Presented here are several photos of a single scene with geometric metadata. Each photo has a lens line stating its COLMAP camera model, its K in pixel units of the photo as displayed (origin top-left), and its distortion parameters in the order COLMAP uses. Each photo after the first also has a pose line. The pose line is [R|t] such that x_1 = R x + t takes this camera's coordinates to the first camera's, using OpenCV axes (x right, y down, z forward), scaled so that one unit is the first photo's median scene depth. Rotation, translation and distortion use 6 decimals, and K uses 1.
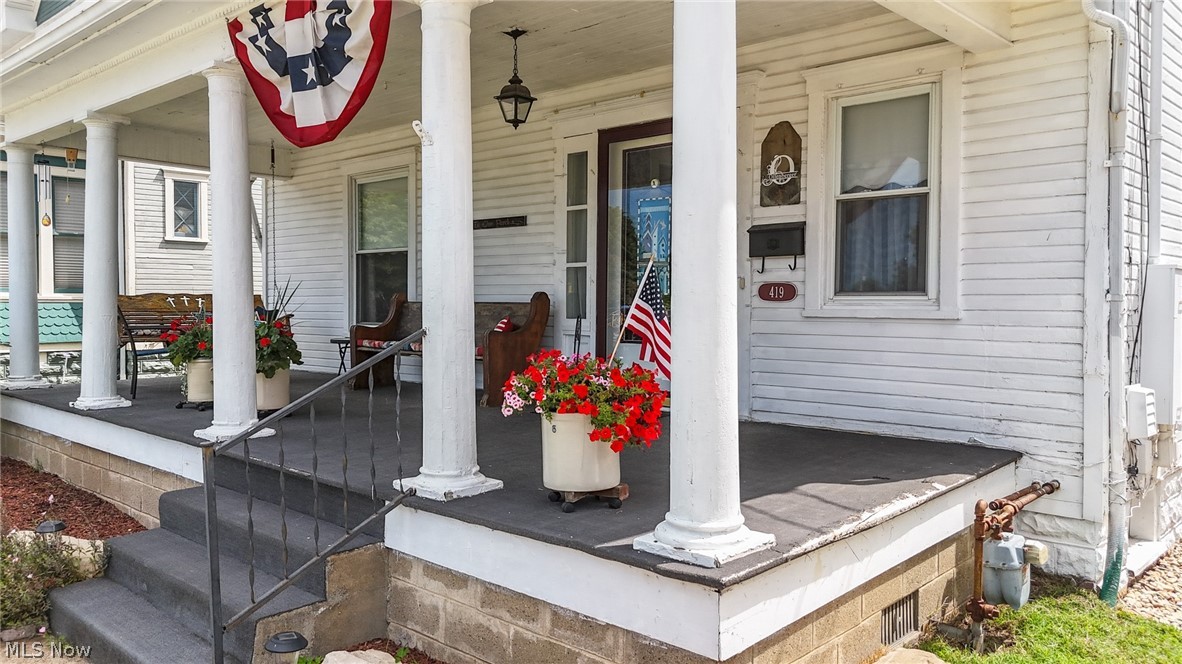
lens RADIAL K [[894.1, 0, 583.0], [0, 894.1, 337.1], [0, 0, 1]] dist [0.050106, -0.045844]
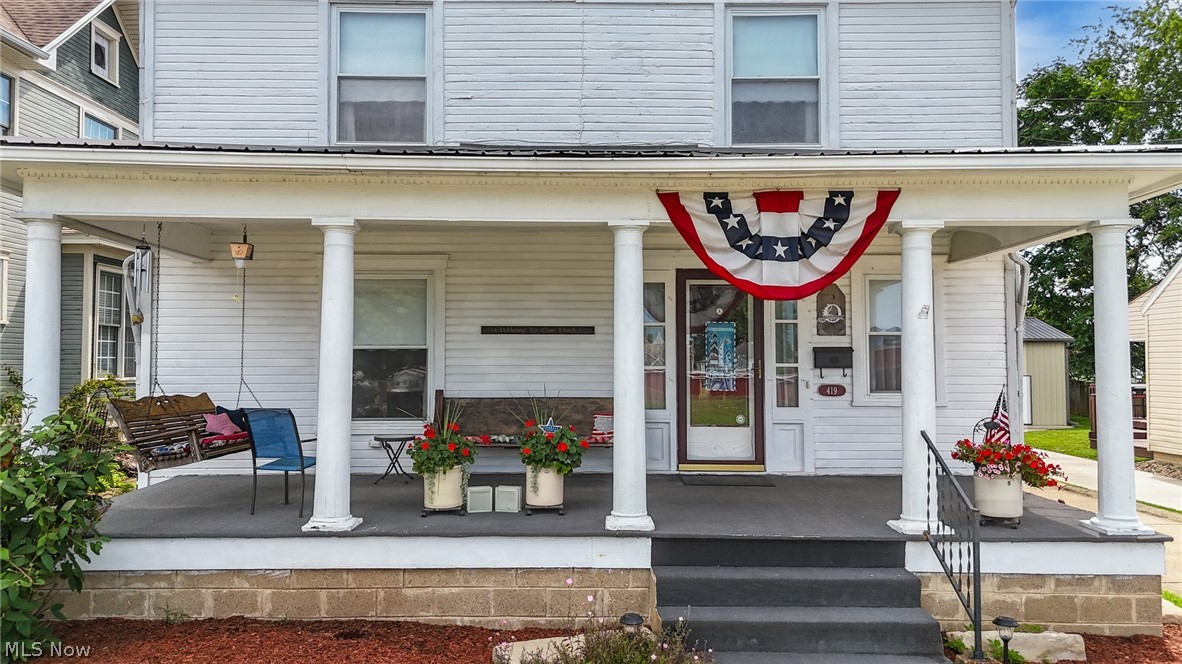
lens RADIAL K [[894.1, 0, 592.4], [0, 894.1, 329.7], [0, 0, 1]] dist [0.050106, -0.045844]
pose [[0.717418, 0.019594, 0.696367, -1.210474], [0.028890, 0.997908, -0.057841, -0.079463], [-0.696044, 0.061614, 0.715351, 0.165827]]
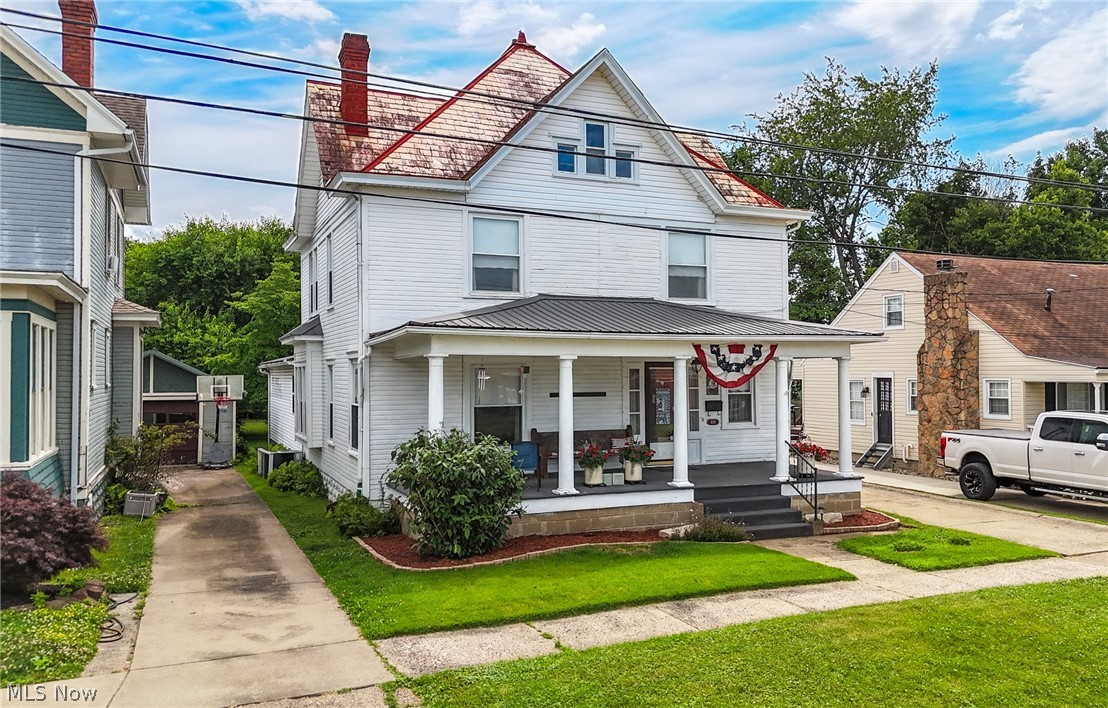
lens RADIAL K [[959.1, 0, 650.2], [0, 959.1, 339.5], [0, 0, 1]] dist [0.056313, -0.014076]
pose [[0.331661, 0.023792, 0.943098, -3.145259], [0.041389, 0.998352, -0.039742, -0.222484], [-0.942490, 0.052214, 0.330130, 0.075332]]
